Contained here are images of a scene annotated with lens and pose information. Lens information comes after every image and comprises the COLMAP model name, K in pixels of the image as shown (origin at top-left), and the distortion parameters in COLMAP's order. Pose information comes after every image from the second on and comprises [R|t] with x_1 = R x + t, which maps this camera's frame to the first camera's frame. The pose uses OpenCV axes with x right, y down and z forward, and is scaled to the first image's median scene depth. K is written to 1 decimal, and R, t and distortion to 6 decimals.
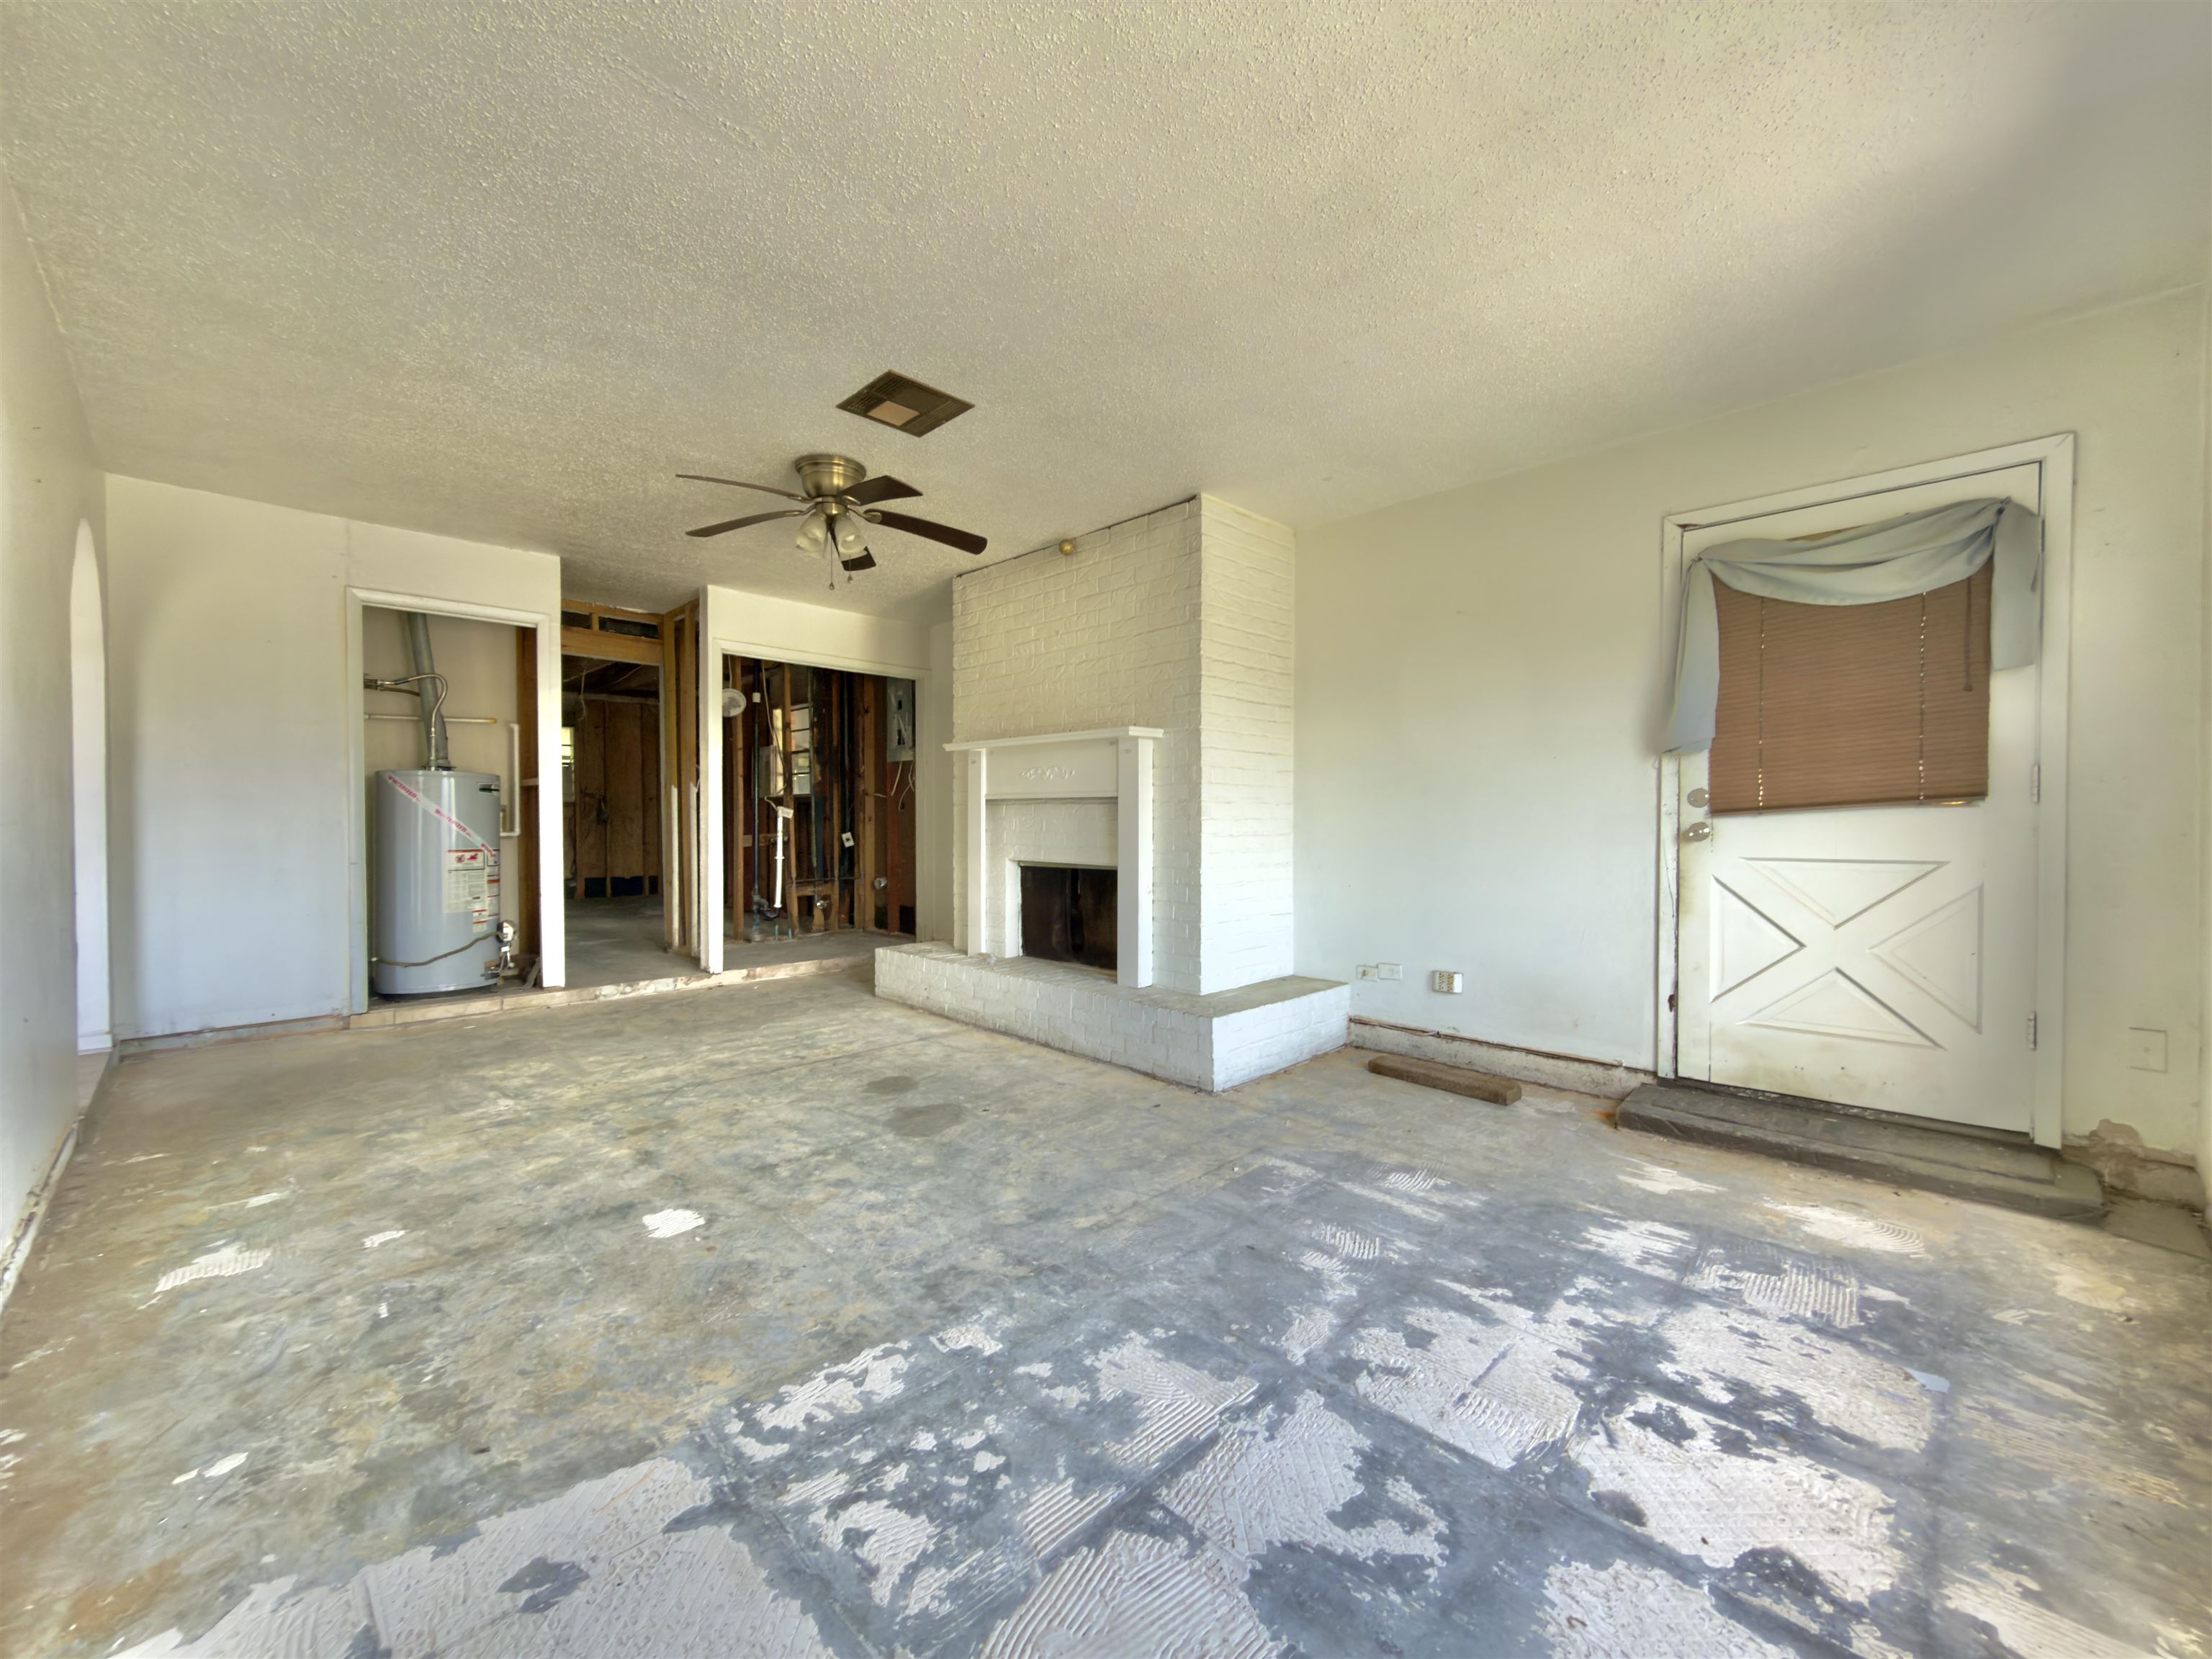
lens RADIAL K [[877.6, 0, 1101.1], [0, 877.6, 827.1], [0, 0, 1]] dist [-0.002366, -0.000089]
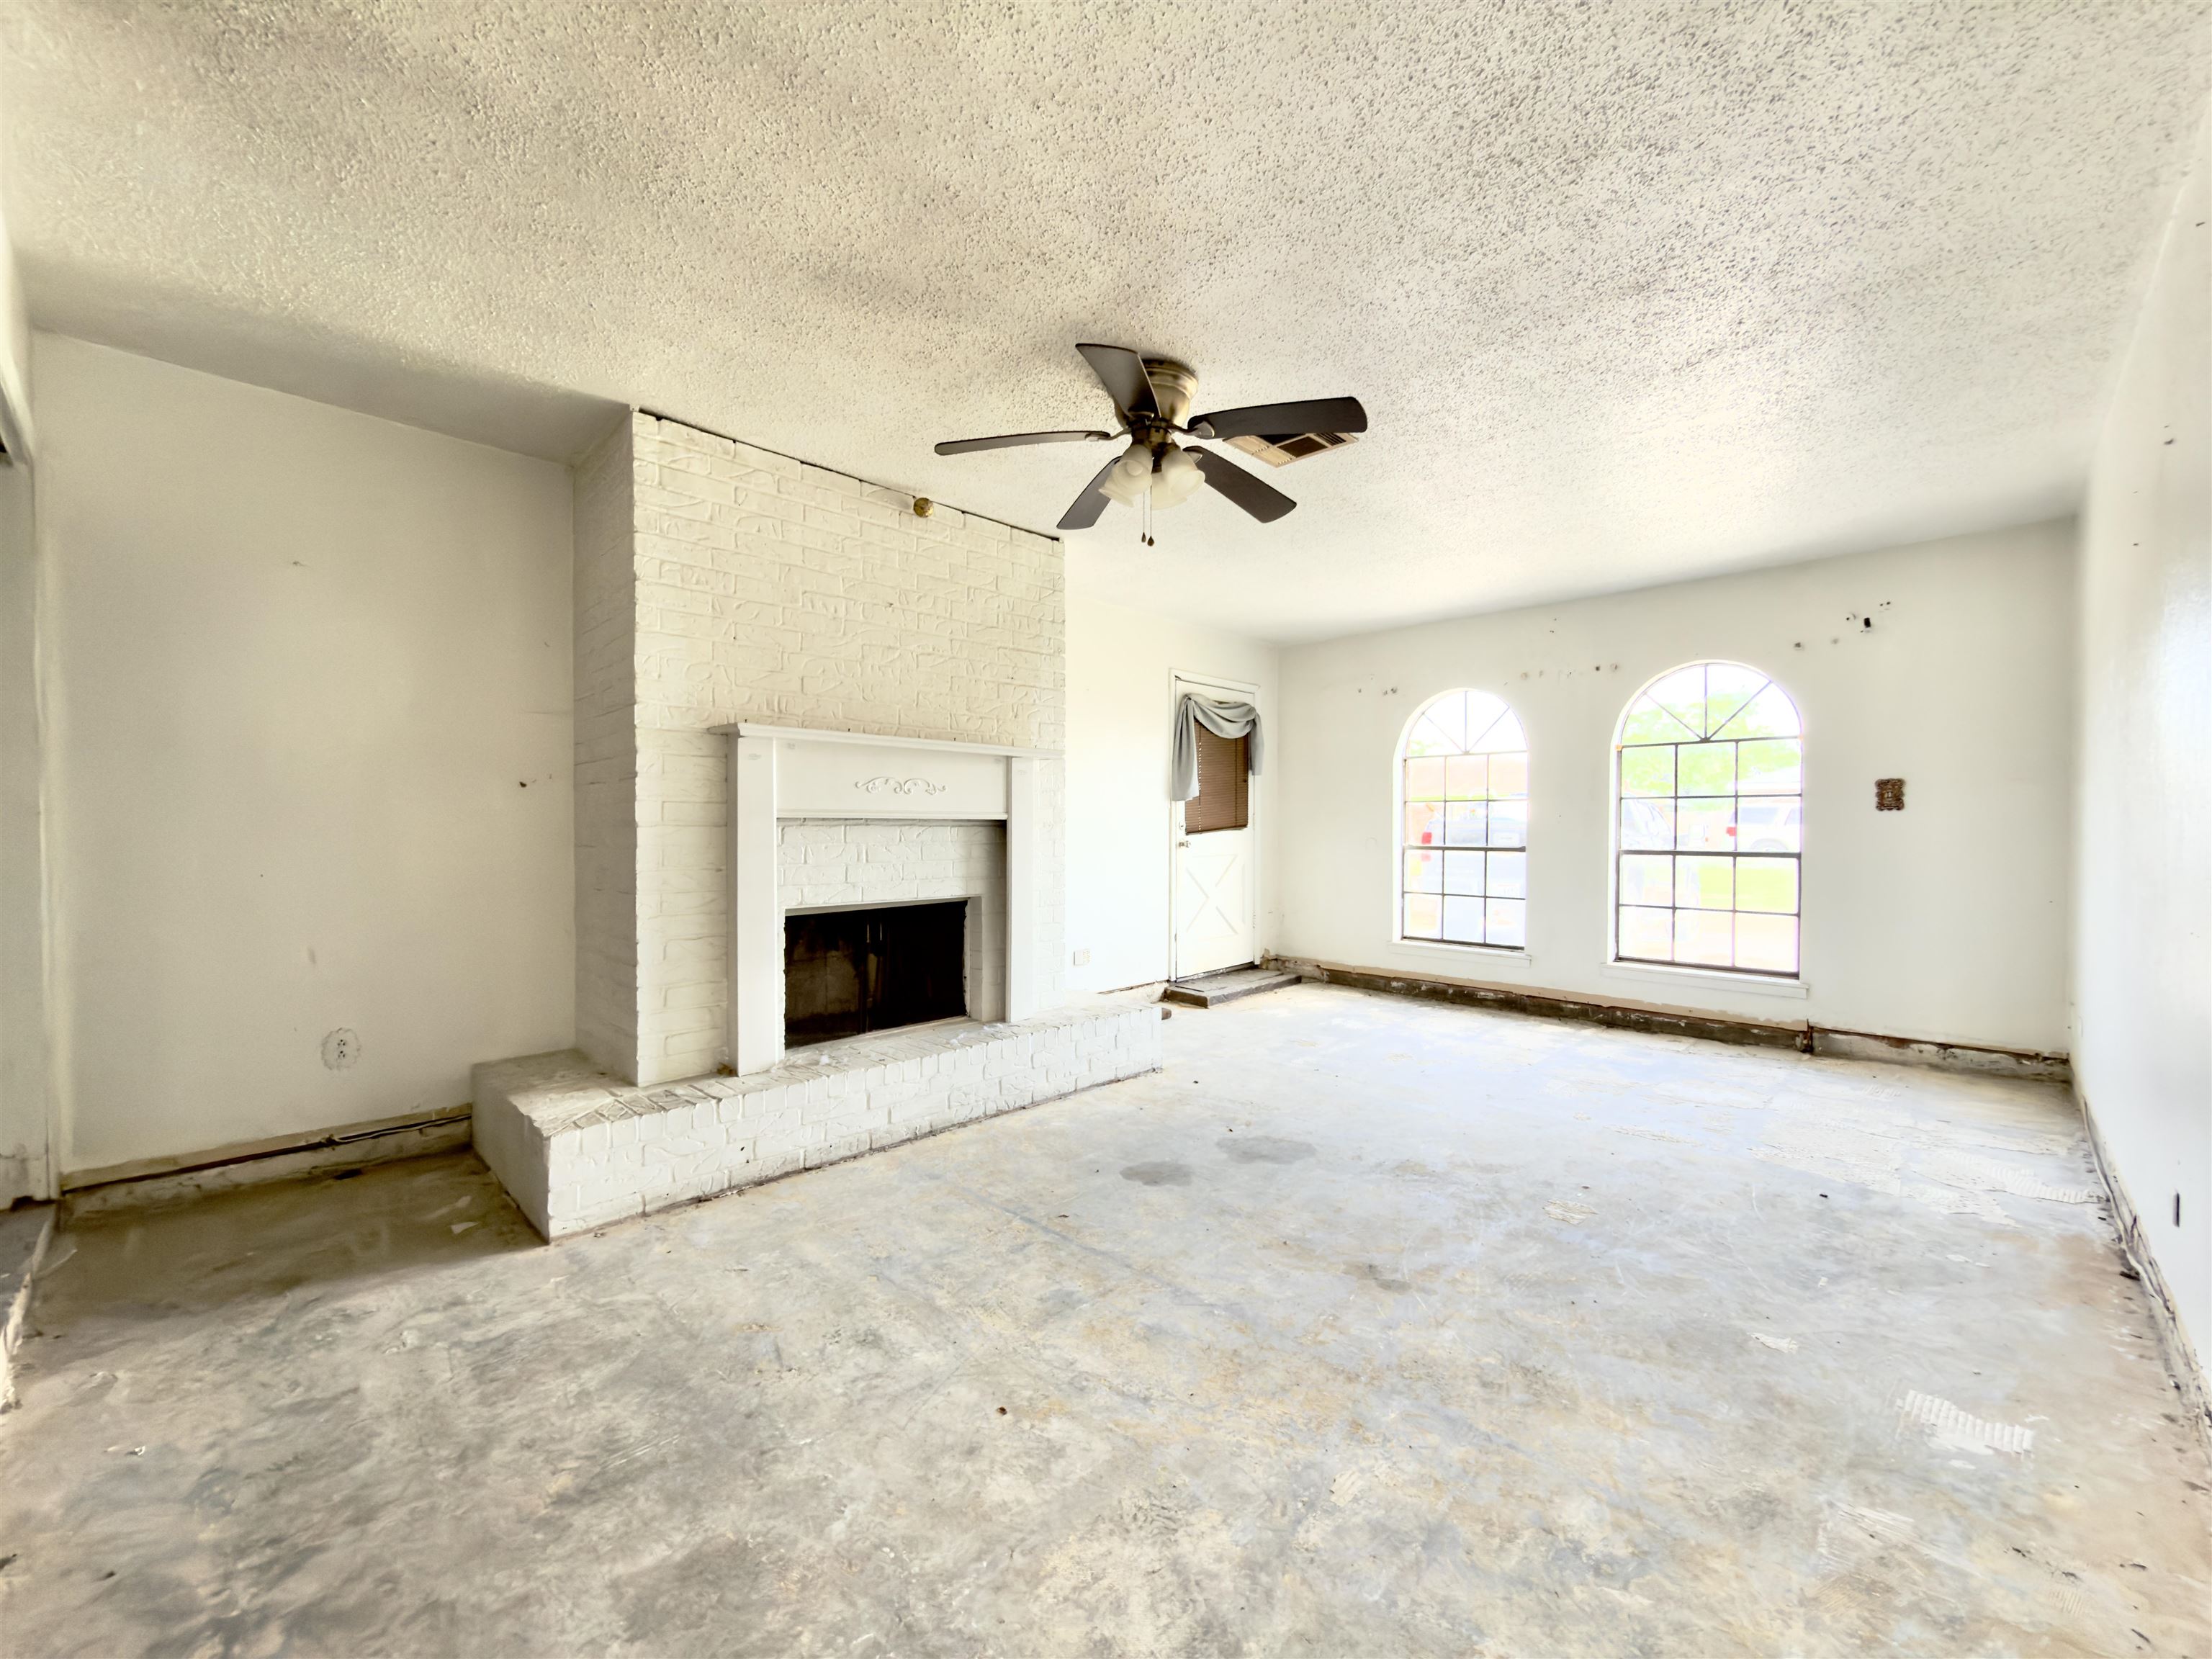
lens RADIAL K [[877.6, 0, 1101.1], [0, 877.6, 827.1], [0, 0, 1]] dist [-0.002366, -0.000089]
pose [[0.002074, -0.005552, 0.999982, -1.204310], [0.008008, 0.999953, 0.005535, -0.043129], [-0.999966, 0.007996, 0.002118, 1.185606]]
